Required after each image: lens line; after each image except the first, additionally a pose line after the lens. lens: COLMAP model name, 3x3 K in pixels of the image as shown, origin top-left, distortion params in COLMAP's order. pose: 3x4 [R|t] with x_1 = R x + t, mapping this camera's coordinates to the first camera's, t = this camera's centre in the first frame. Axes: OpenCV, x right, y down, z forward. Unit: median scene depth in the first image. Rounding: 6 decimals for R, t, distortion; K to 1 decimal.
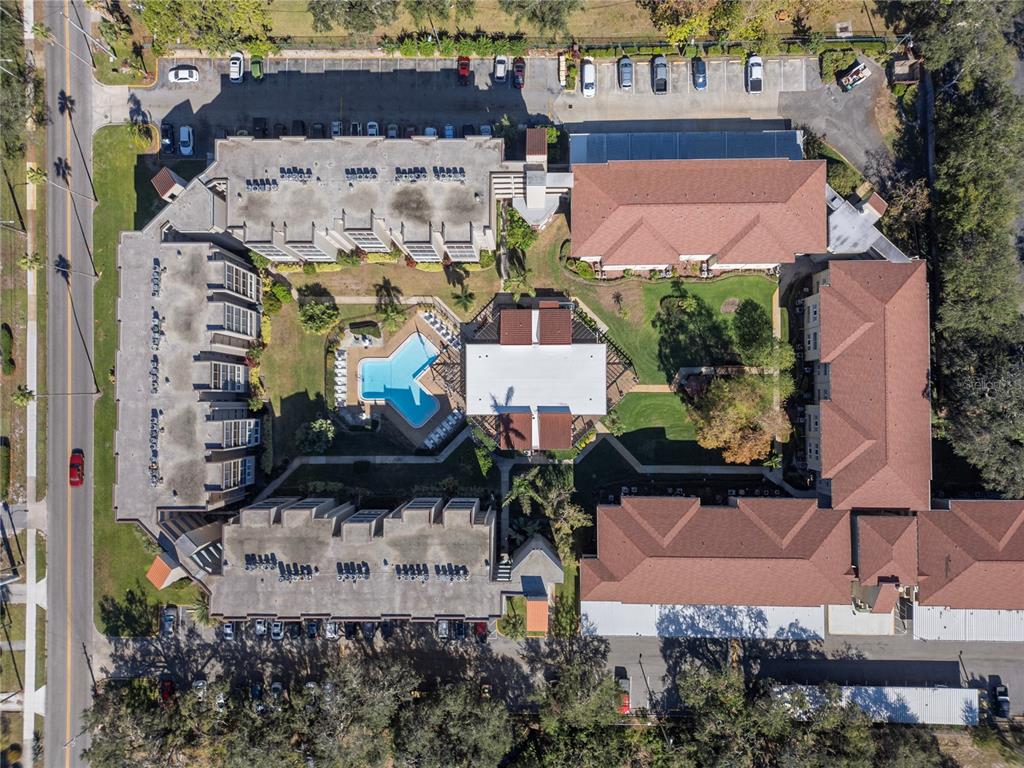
lens RADIAL K [[706.1, 0, 512.1], [0, 706.1, 382.6], [0, 0, 1]] dist [0.008978, 0.006661]
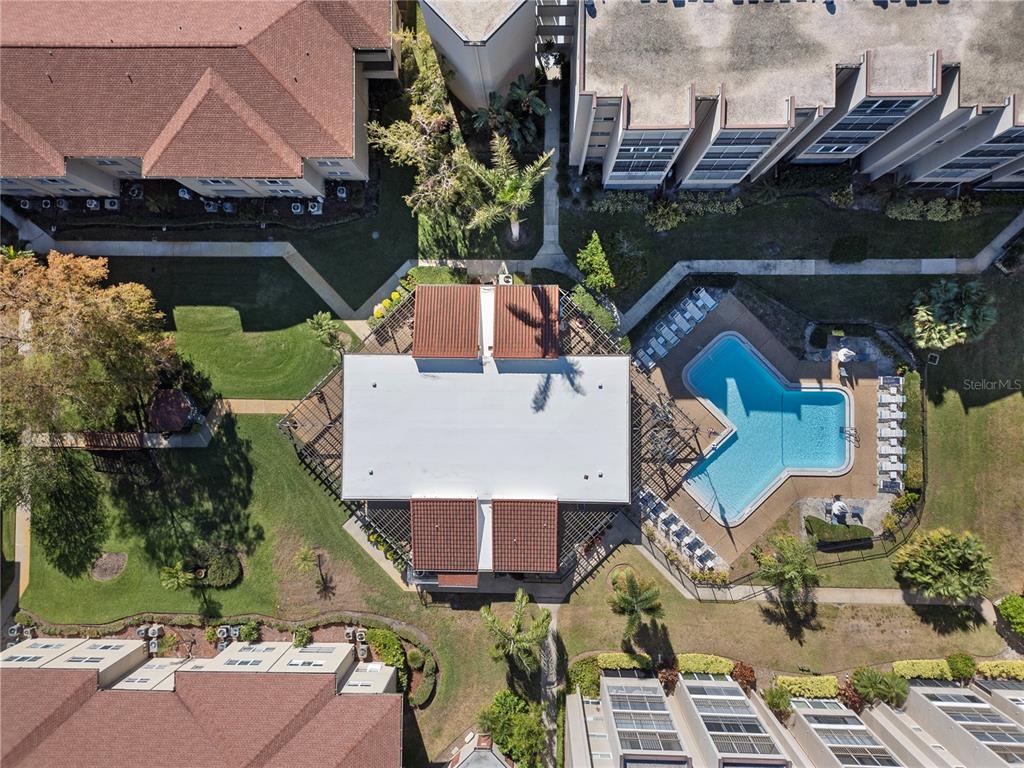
lens RADIAL K [[706.1, 0, 516.6], [0, 706.1, 388.6], [0, 0, 1]] dist [0.008978, 0.006661]
pose [[-0.998157, -0.008572, 0.060084, -0.016258], [0.010242, -0.999568, 0.027537, 0.009240], [0.059822, 0.028102, 0.997813, 0.504353]]
